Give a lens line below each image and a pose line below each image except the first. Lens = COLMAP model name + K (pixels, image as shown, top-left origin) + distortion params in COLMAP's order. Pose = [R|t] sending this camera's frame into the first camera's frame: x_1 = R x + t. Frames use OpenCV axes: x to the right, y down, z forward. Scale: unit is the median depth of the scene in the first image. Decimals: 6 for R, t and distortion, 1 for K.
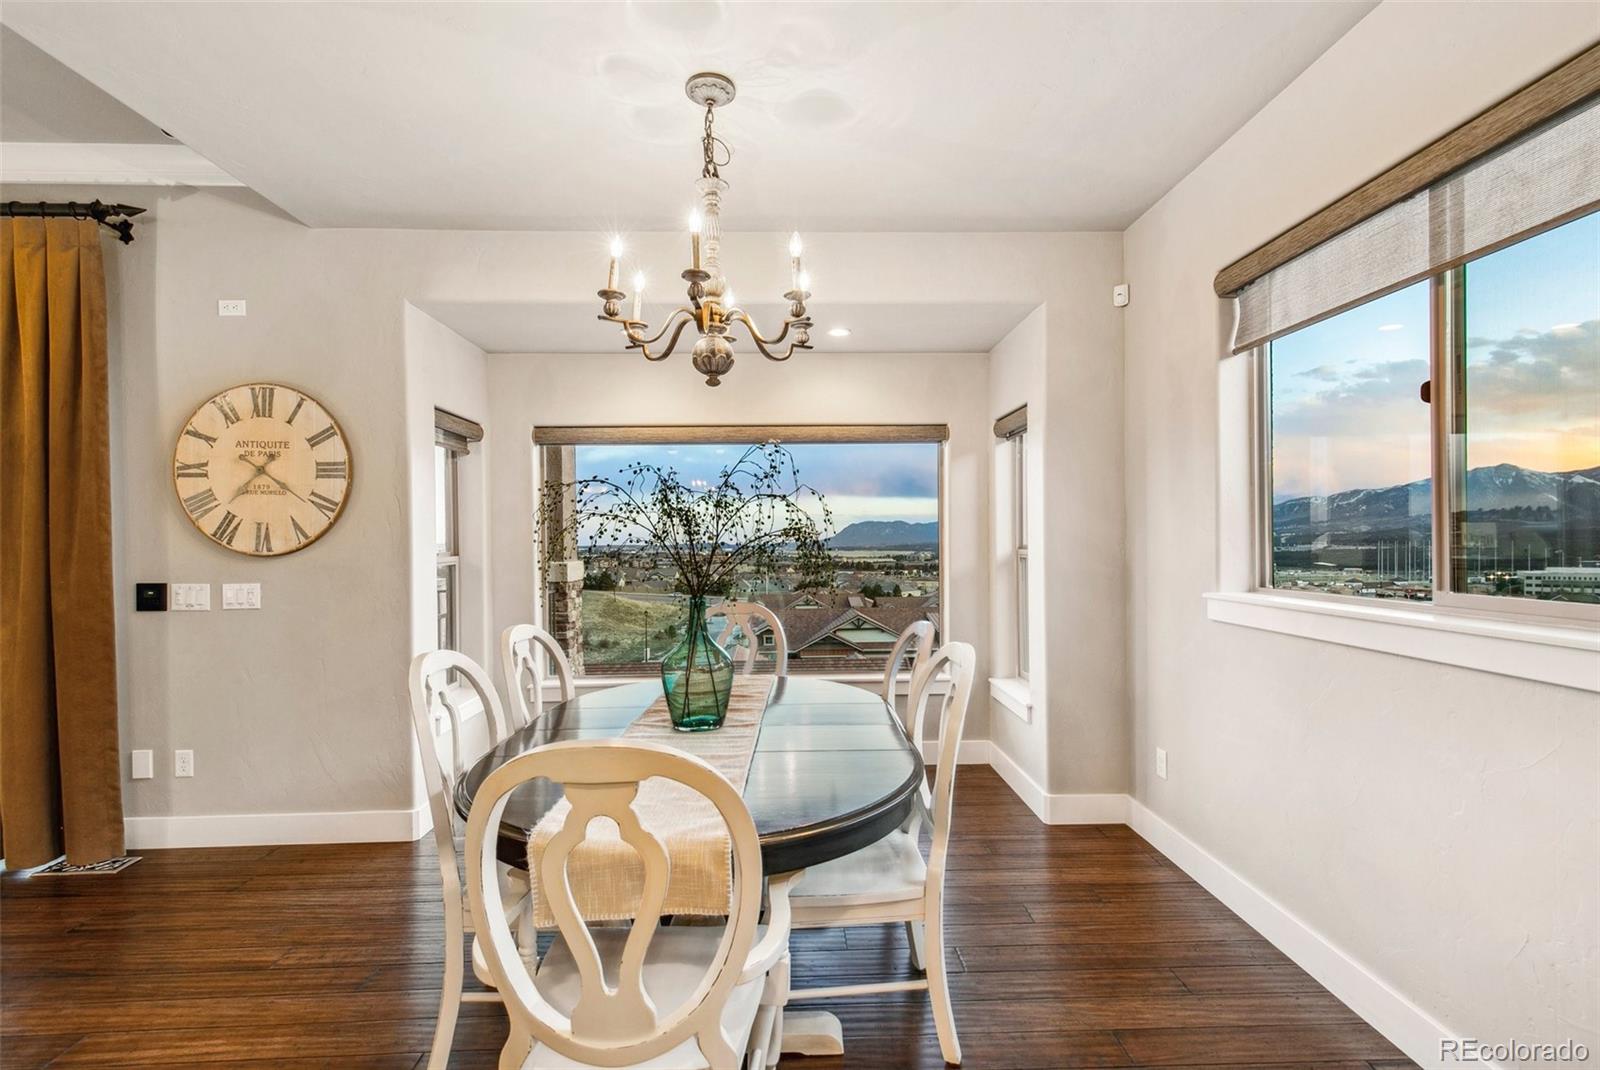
lens RADIAL K [[740.0, 0, 789.4], [0, 740.0, 544.8], [0, 0, 1]] dist [0.008005, -0.001840]
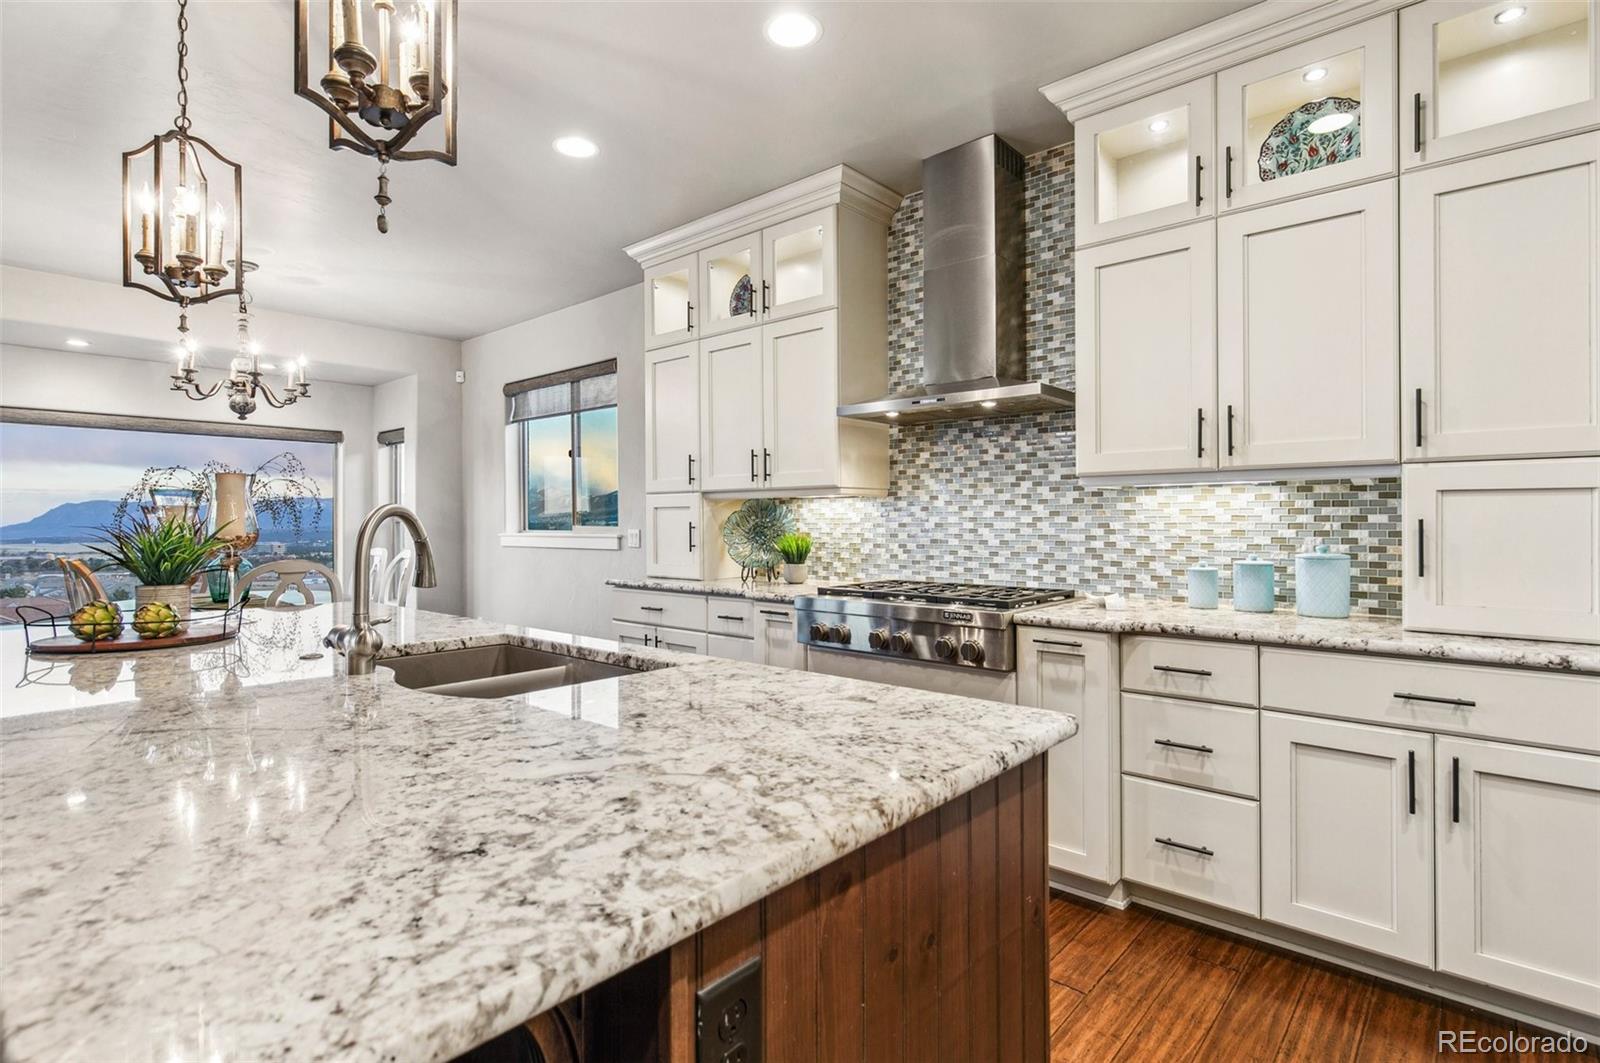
lens RADIAL K [[763.0, 0, 817.4], [0, 763.0, 518.2], [0, 0, 1]] dist [0.001211, -0.002359]
pose [[0.653001, 0.003997, 0.757346, -0.522479], [0.007821, 0.999897, -0.012020, 0.057784], [-0.757317, 0.013772, 0.652903, -1.161165]]
